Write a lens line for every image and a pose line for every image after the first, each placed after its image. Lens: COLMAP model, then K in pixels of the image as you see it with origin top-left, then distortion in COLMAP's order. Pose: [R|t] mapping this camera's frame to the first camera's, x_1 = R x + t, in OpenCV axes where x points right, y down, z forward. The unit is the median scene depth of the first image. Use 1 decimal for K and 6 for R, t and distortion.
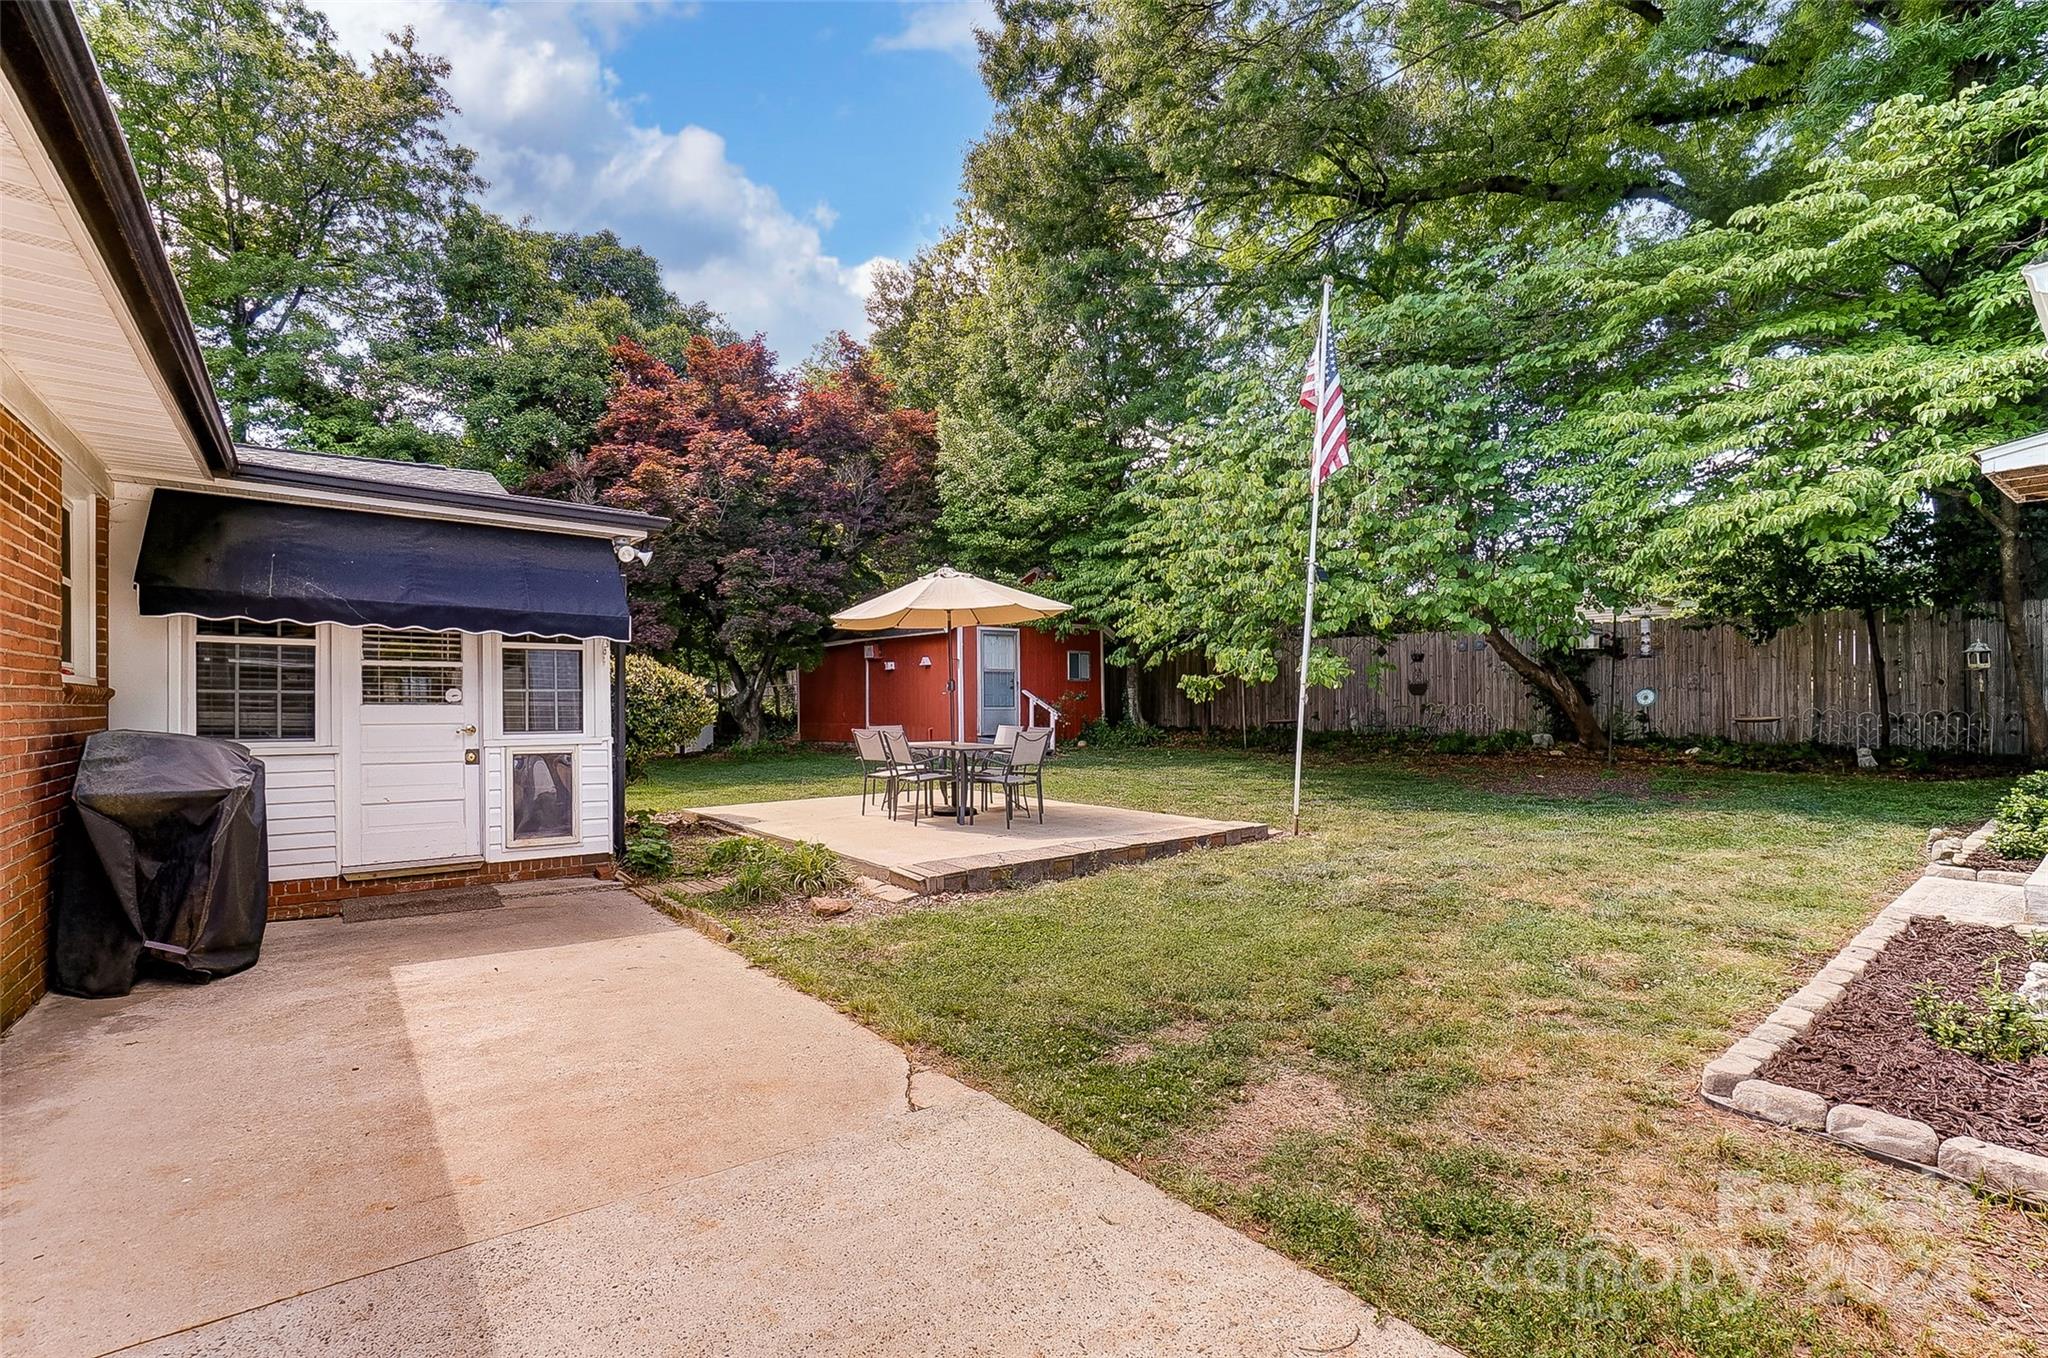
lens RADIAL K [[917.3, 0, 1023.5], [0, 917.3, 690.6], [0, 0, 1]] dist [-0.042620, 0.008967]
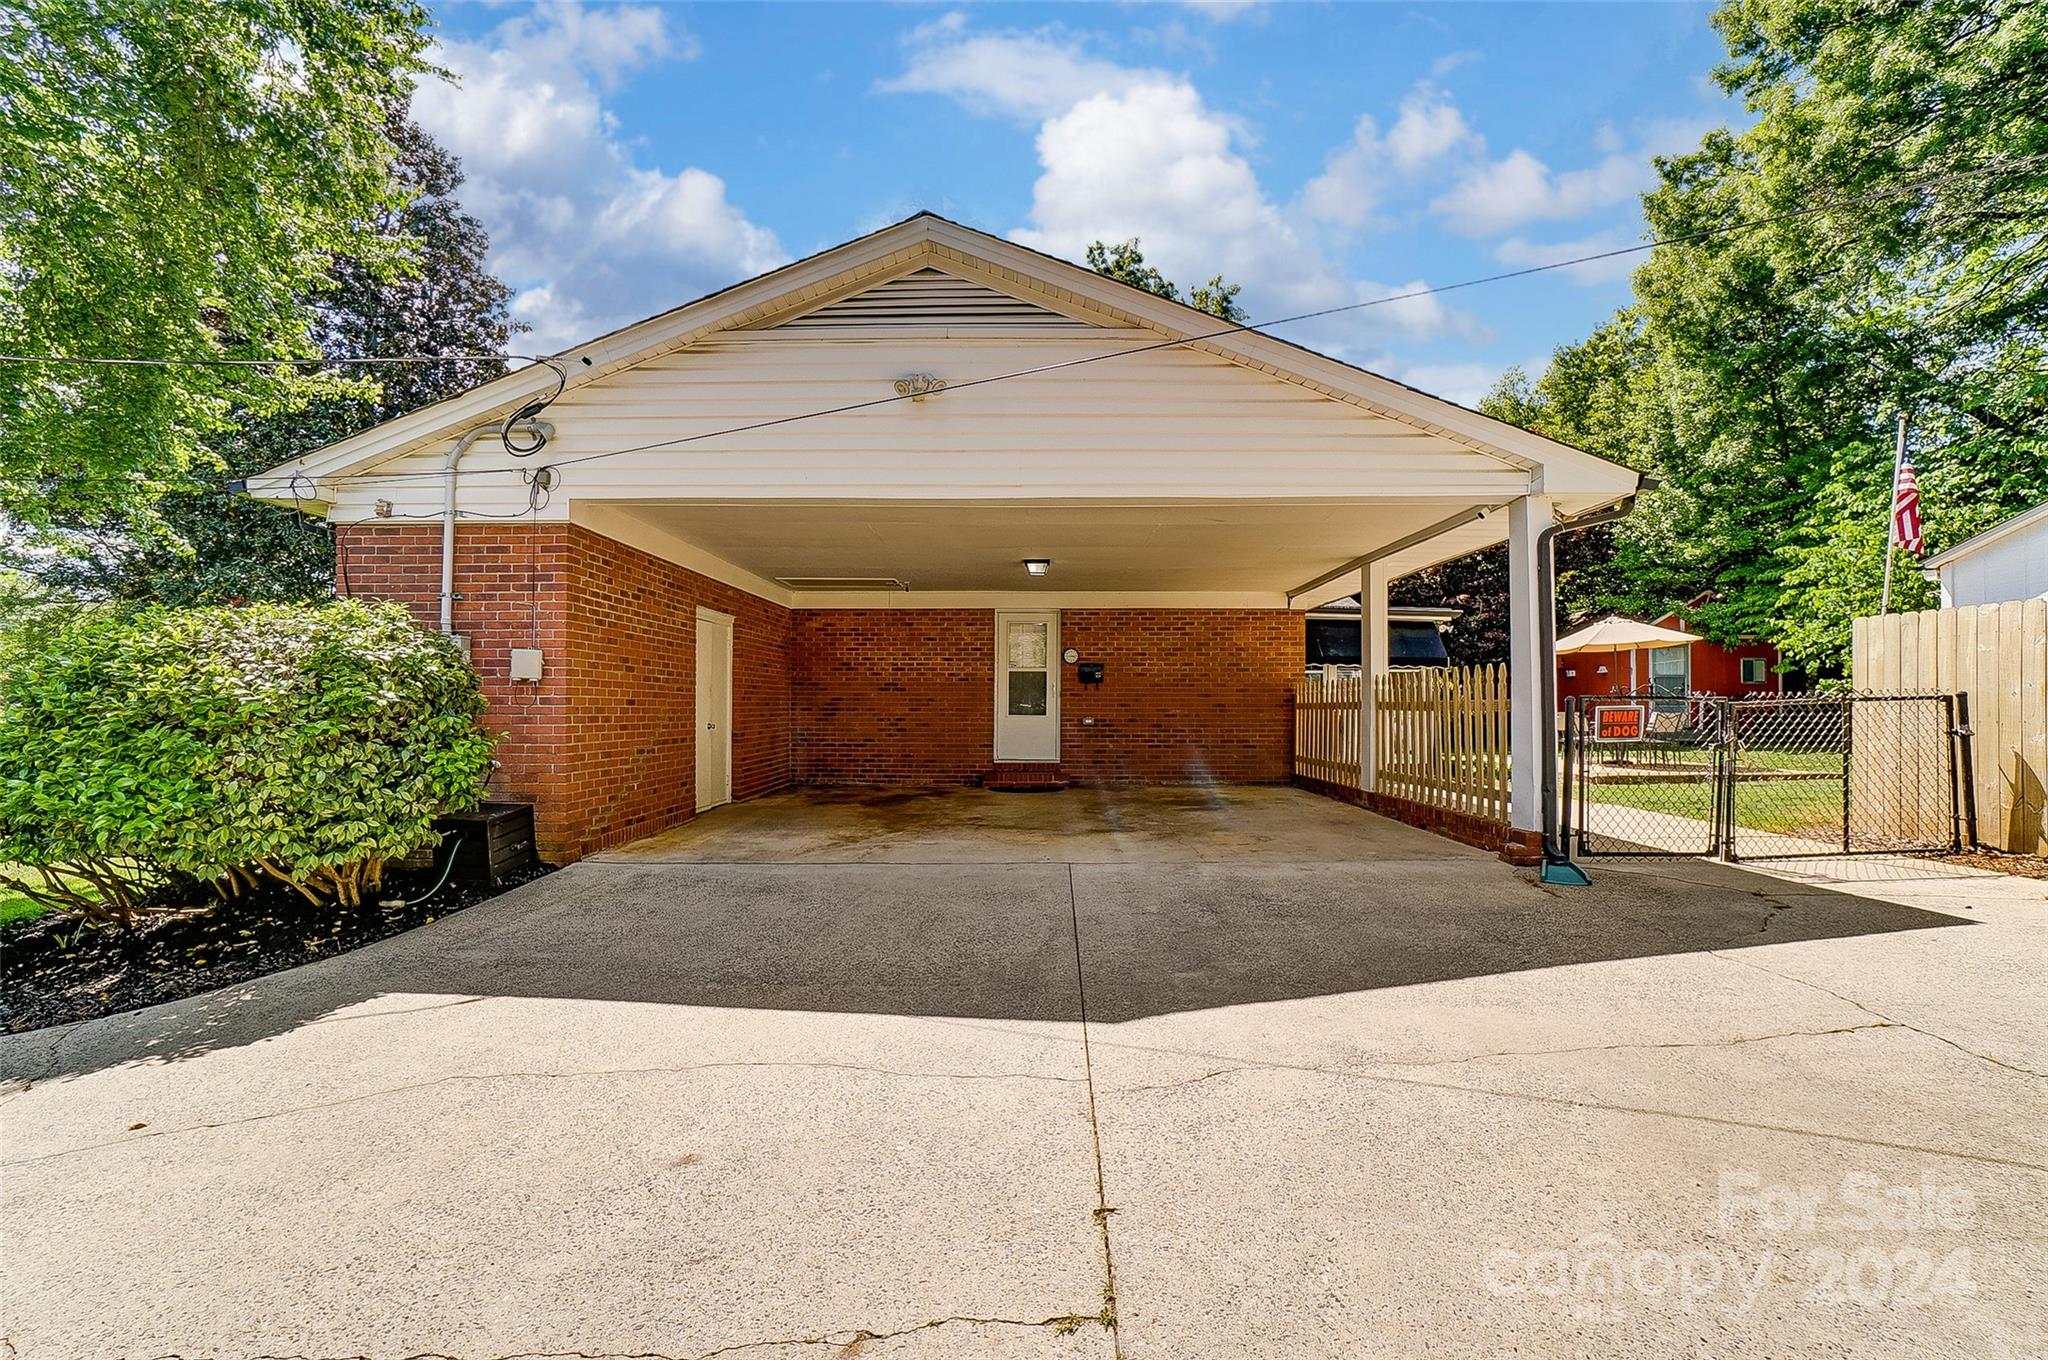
lens RADIAL K [[917.3, 0, 1018.5], [0, 917.3, 693.4], [0, 0, 1]] dist [-0.042620, 0.008967]
pose [[0.772452, 0.004097, -0.635060, 0.072945], [-0.004452, 0.999990, 0.001036, 0.004305], [0.635057, 0.002027, 0.772462, -0.566656]]
